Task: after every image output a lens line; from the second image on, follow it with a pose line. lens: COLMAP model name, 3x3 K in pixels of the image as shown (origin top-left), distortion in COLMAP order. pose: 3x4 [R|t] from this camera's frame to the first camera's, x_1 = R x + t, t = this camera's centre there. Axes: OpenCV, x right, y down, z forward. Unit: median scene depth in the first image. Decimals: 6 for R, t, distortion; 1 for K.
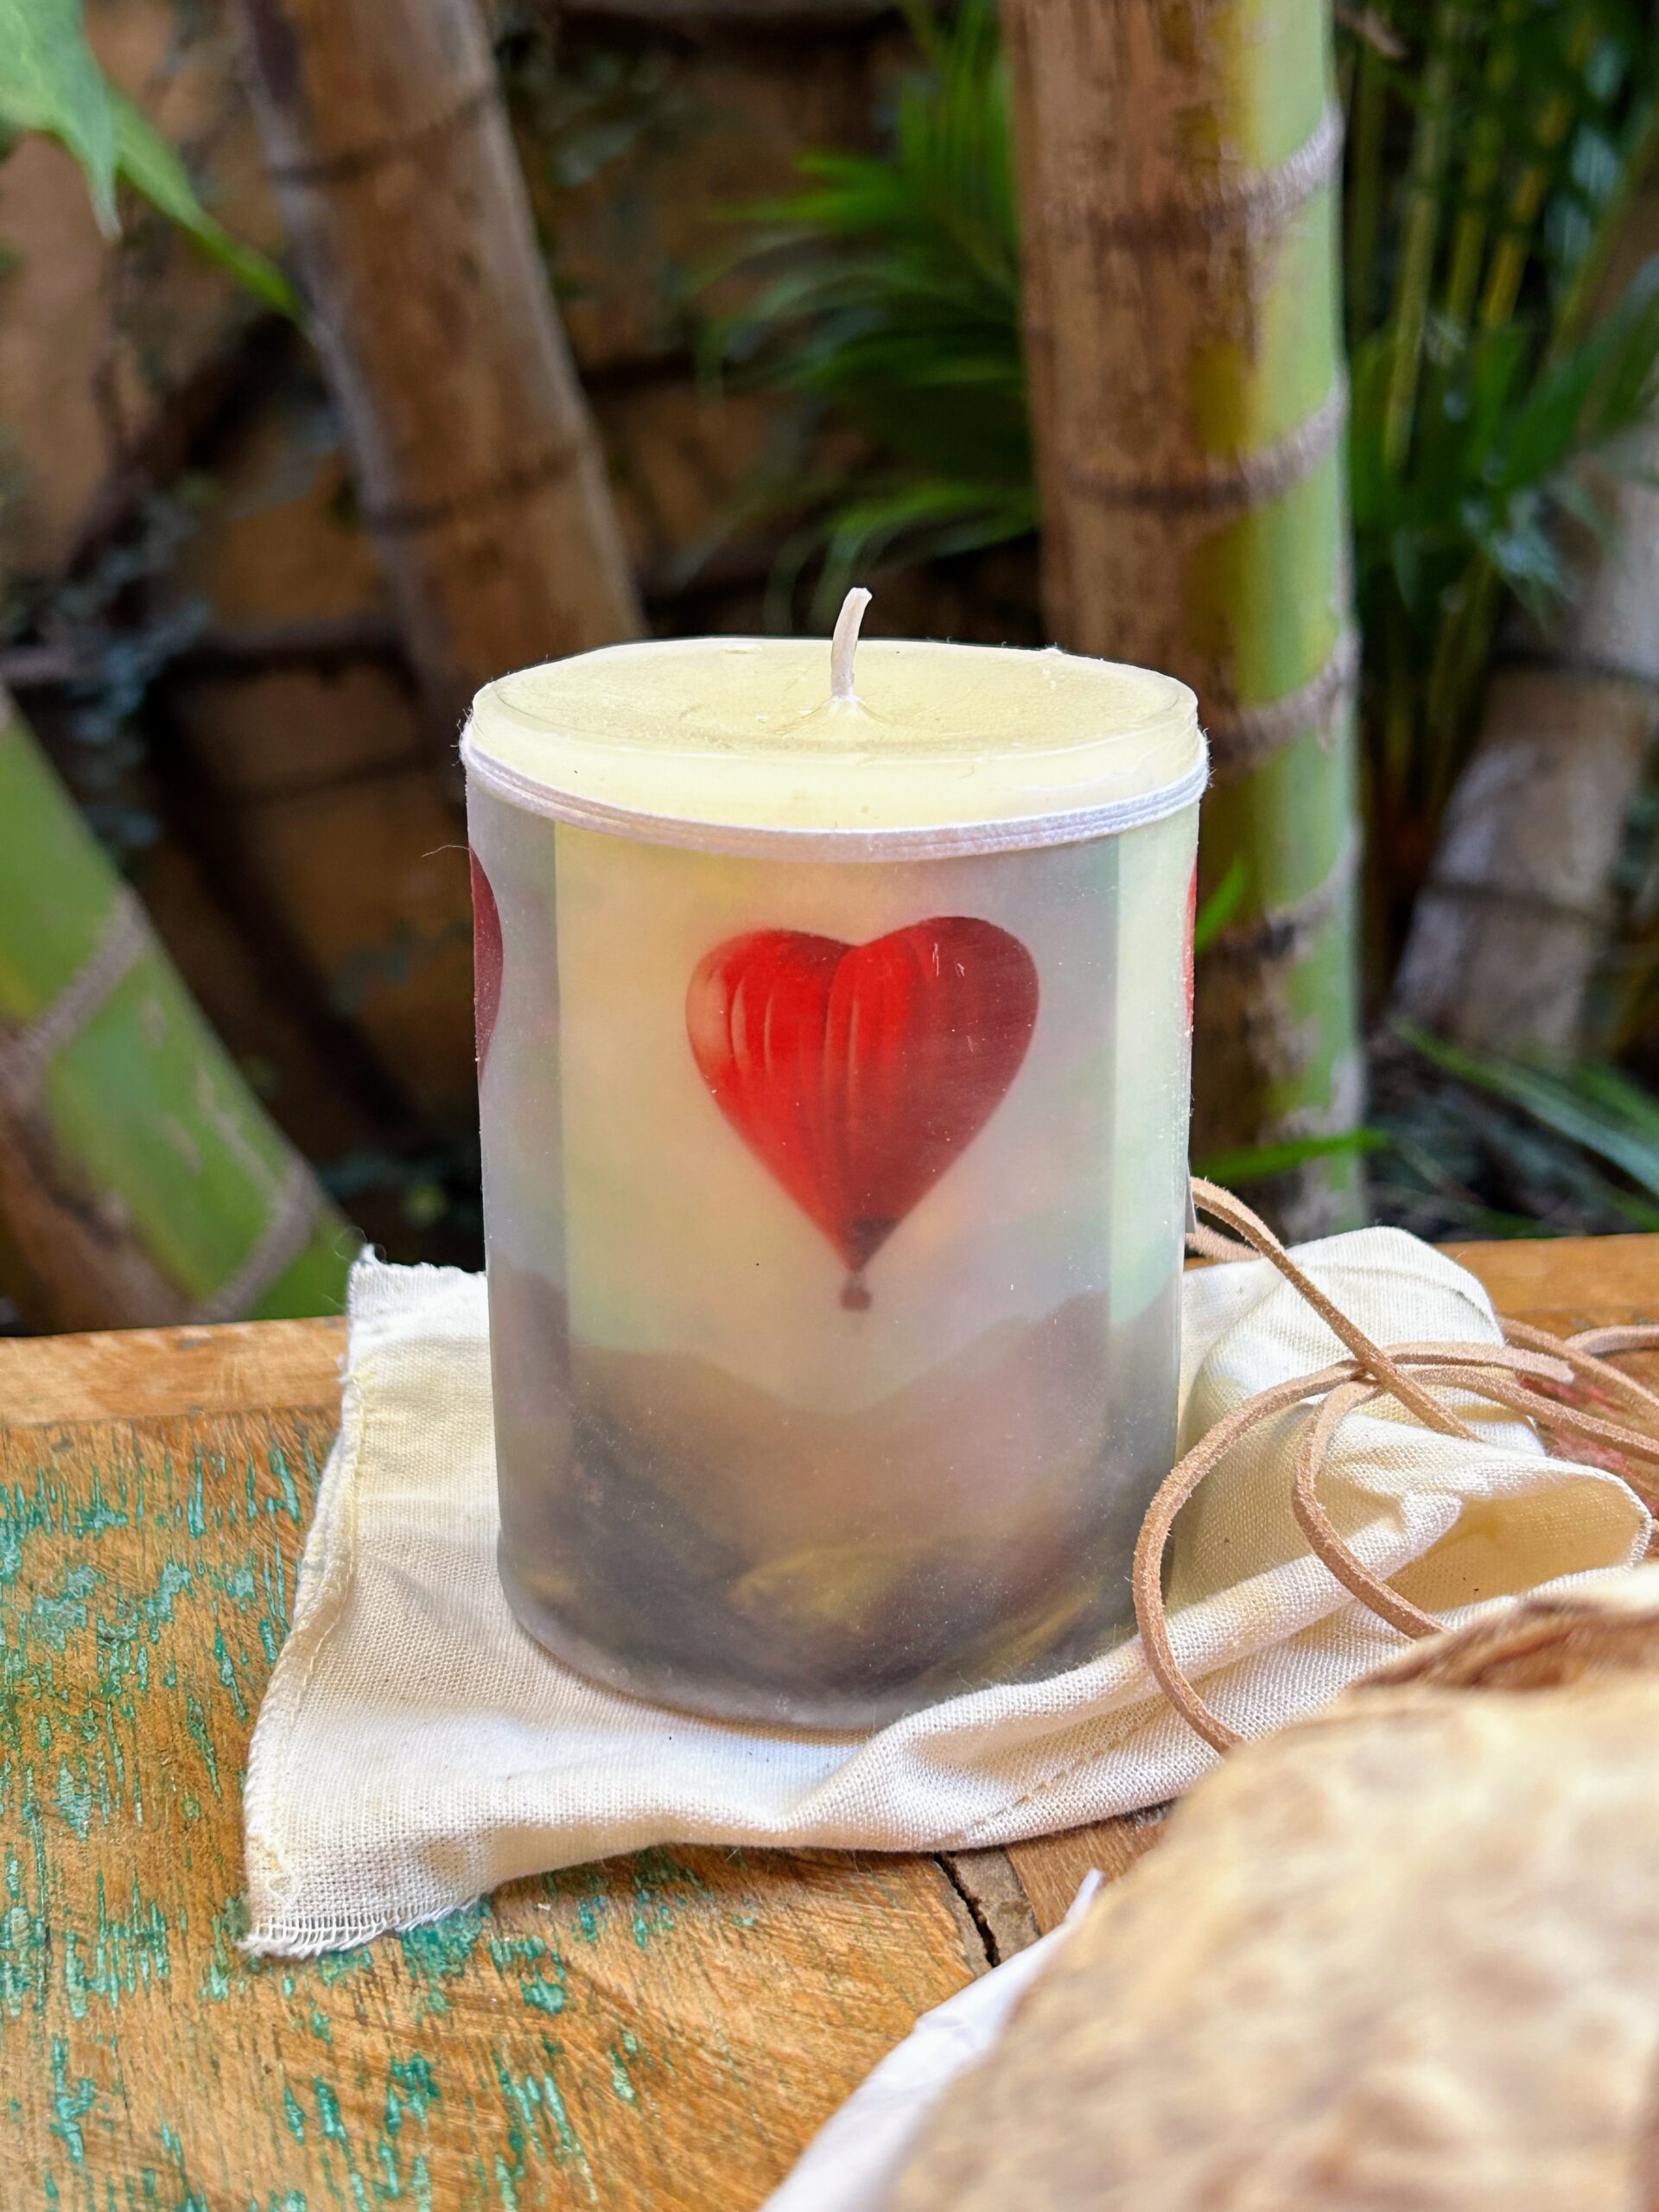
lens RADIAL K [[2928.6, 0, 821.9], [0, 2928.6, 1123.1], [0, 0, 1]] dist [0.058230, 0.000000]
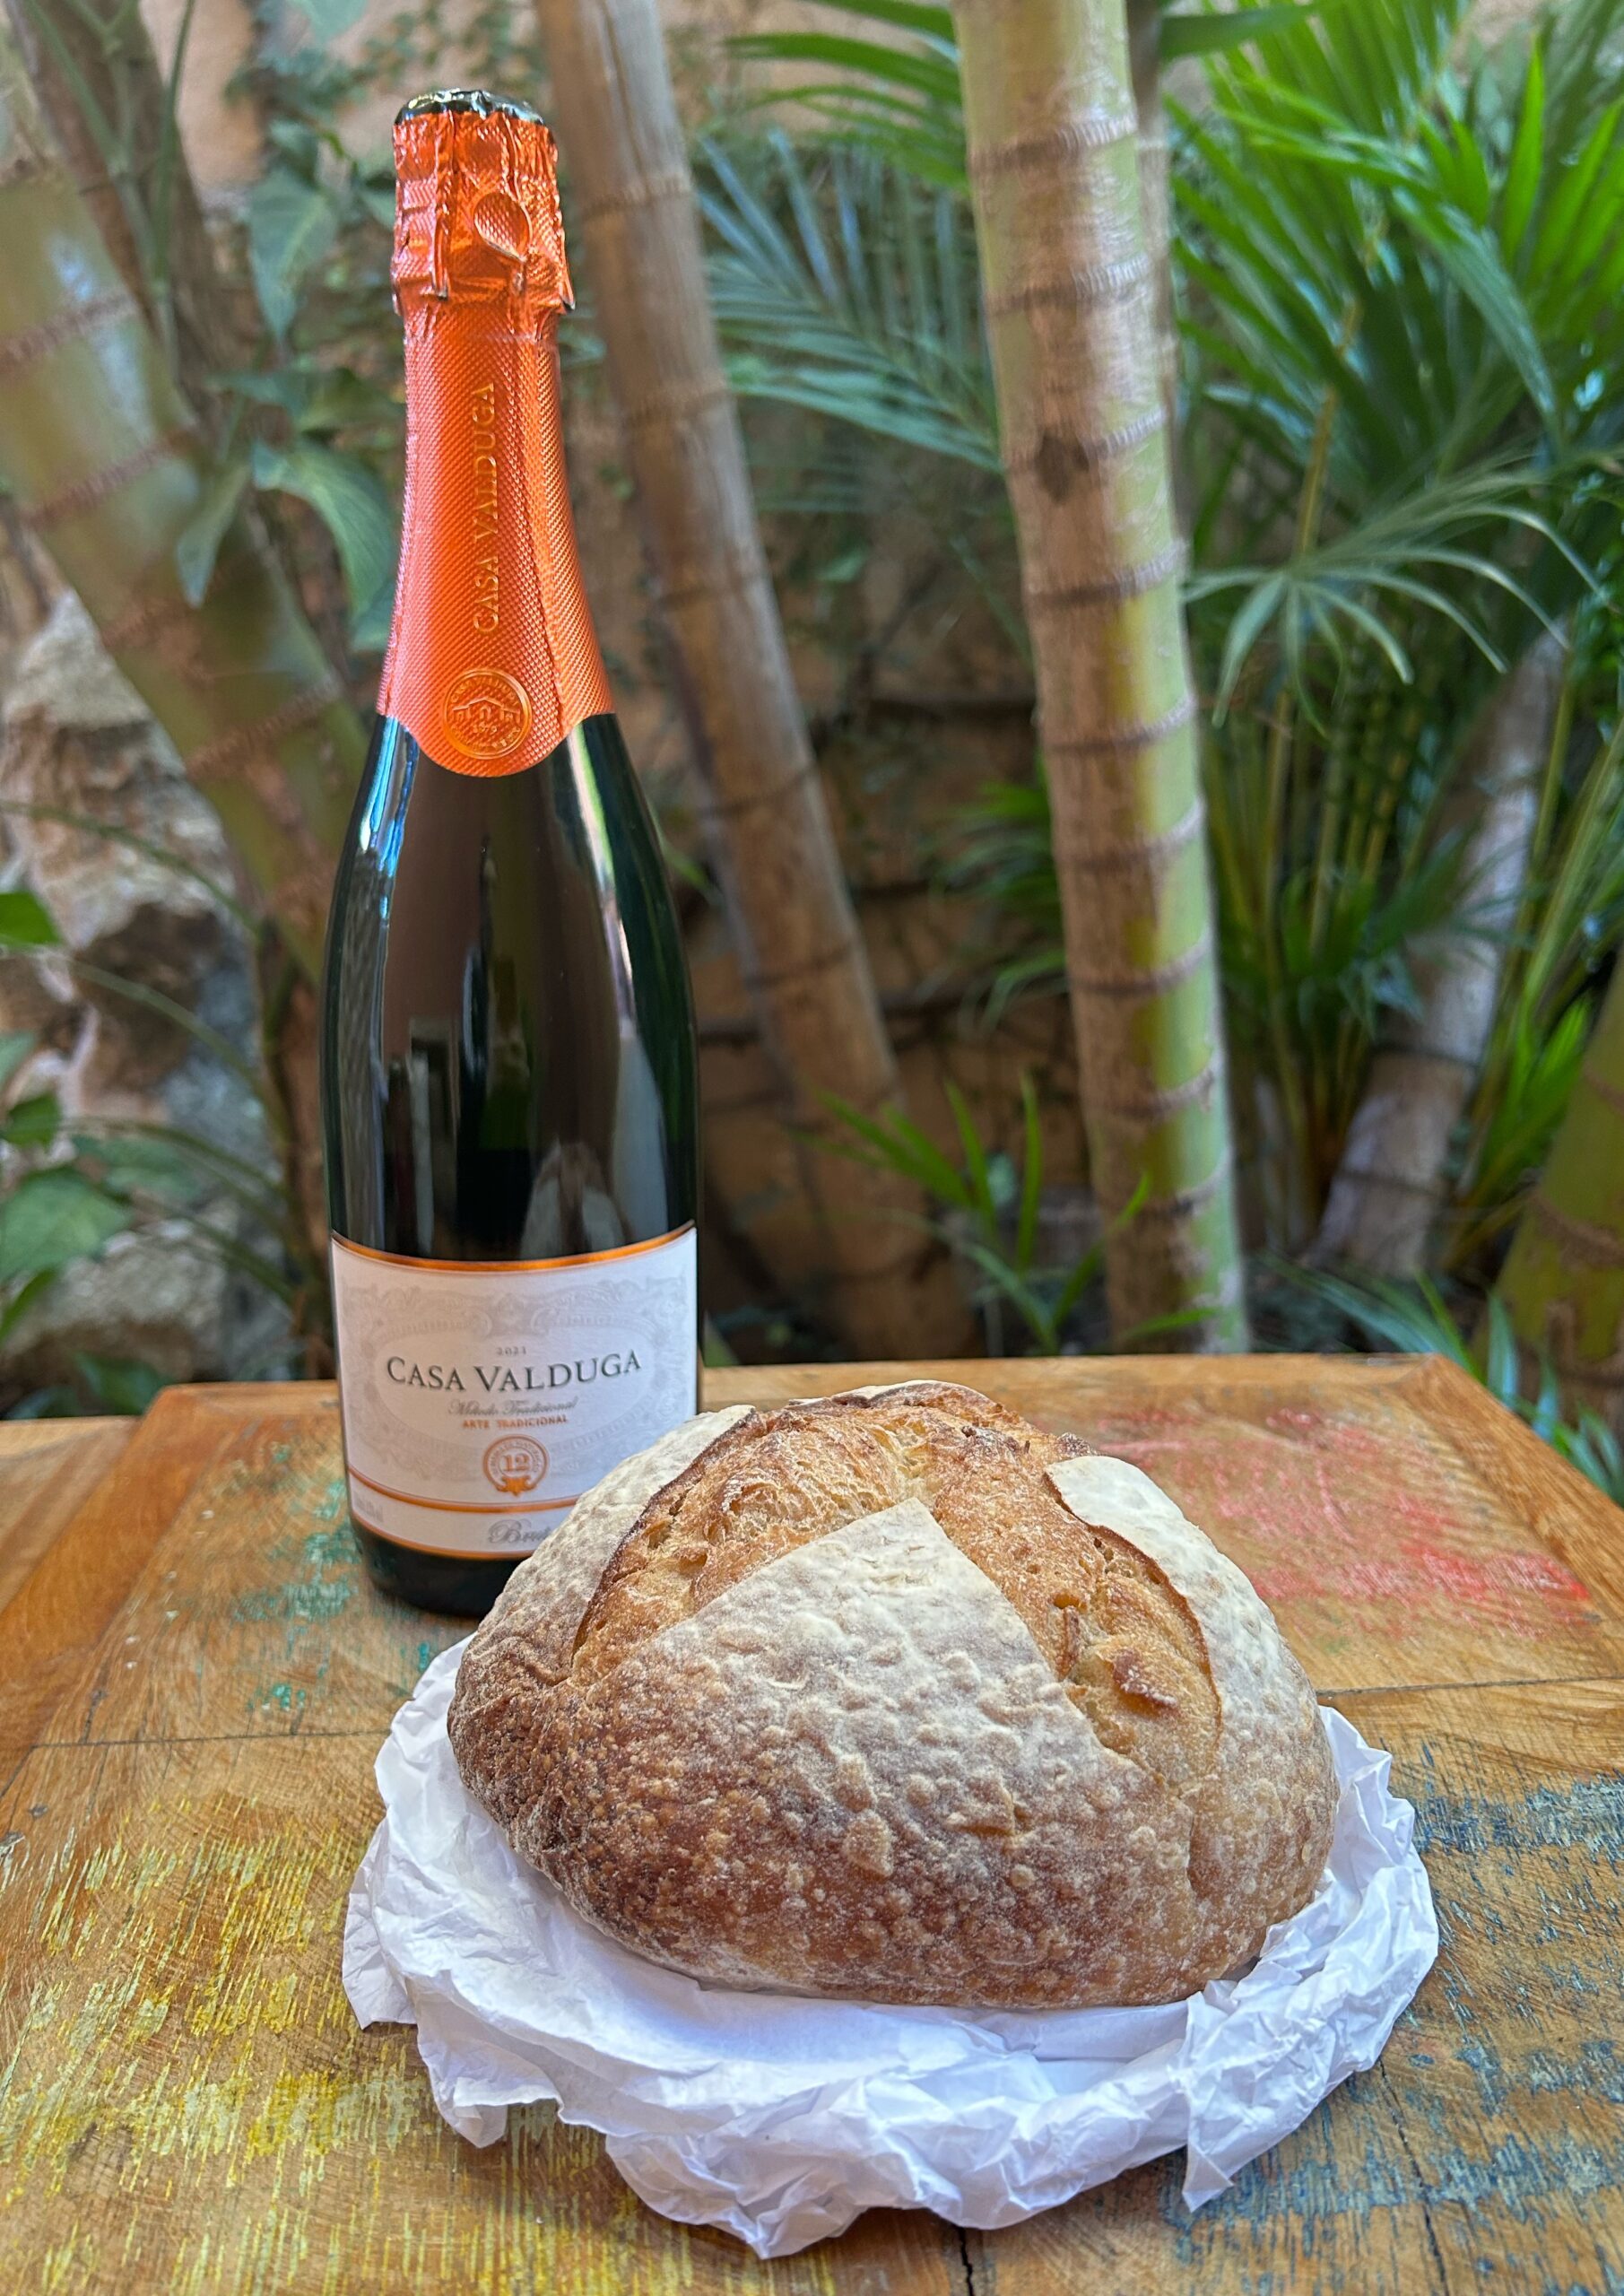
lens RADIAL K [[1809.1, 0, 883.5], [0, 1809.1, 1160.0], [0, 0, 1]] dist [0.012391, -0.028325]
pose [[0.994647, 0.016304, -0.102038, 0.060789], [-0.024006, 0.996916, -0.074718, 0.000528], [0.100505, 0.076768, 0.991970, -0.167232]]
